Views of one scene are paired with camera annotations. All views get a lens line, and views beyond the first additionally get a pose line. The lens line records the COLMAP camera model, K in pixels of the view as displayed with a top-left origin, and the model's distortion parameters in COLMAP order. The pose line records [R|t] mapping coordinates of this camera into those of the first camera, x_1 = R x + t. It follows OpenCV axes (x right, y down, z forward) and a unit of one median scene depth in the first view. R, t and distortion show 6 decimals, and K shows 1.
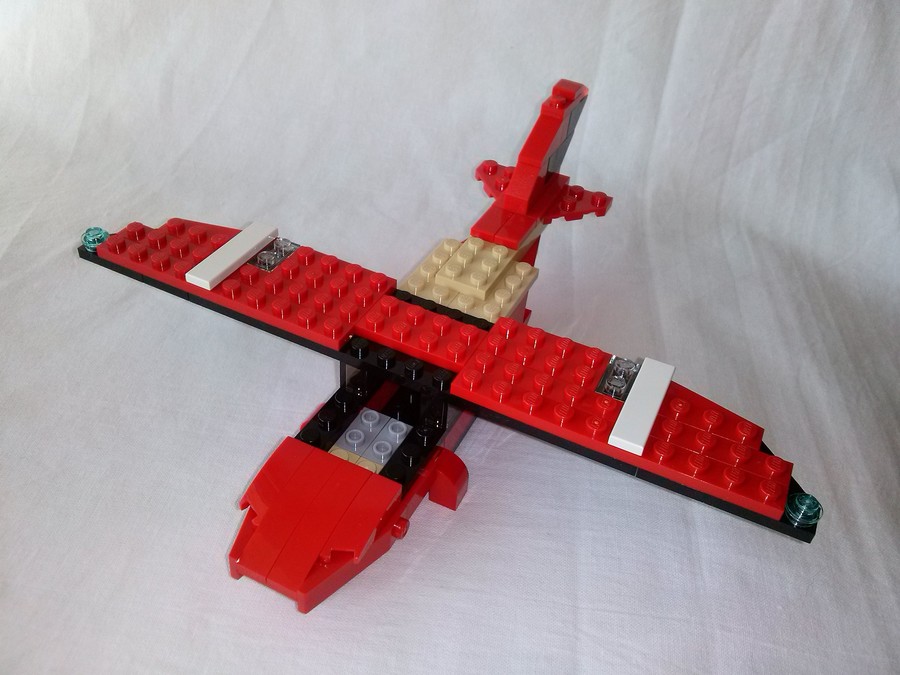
lens RADIAL K [[737.4, 0, 432.1], [0, 737.4, 338.5], [0, 0, 1]] dist [-0.000146, -0.116645]
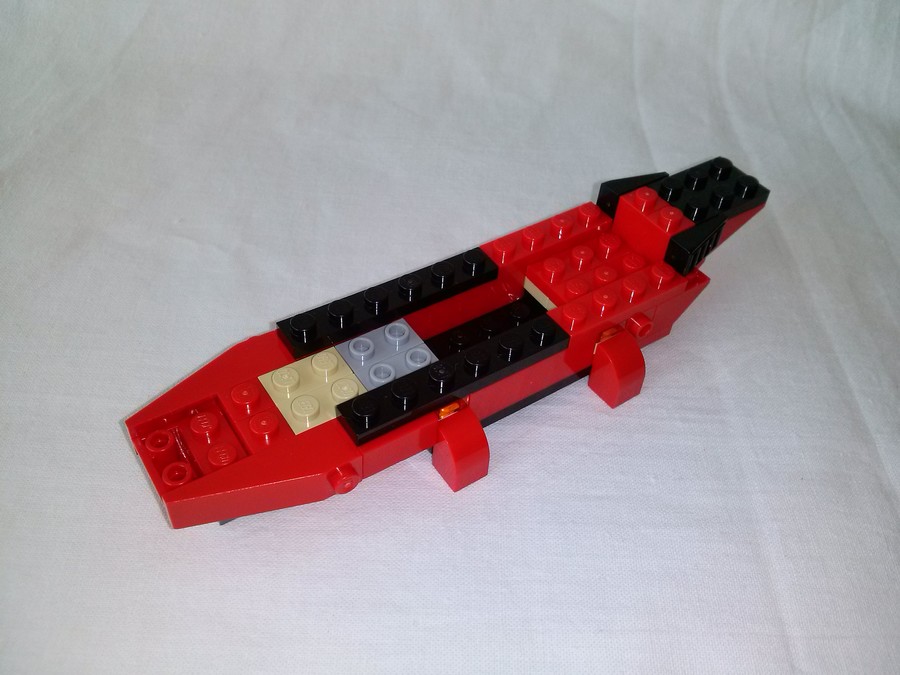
lens RADIAL K [[764.1, 0, 412.3], [0, 764.1, 338.2], [0, 0, 1]] dist [-0.005132, -0.131361]
pose [[0.996232, -0.079971, 0.033562, -0.097639], [0.075793, 0.990895, 0.111278, -0.017619], [-0.042156, -0.108315, 0.993222, 0.193440]]
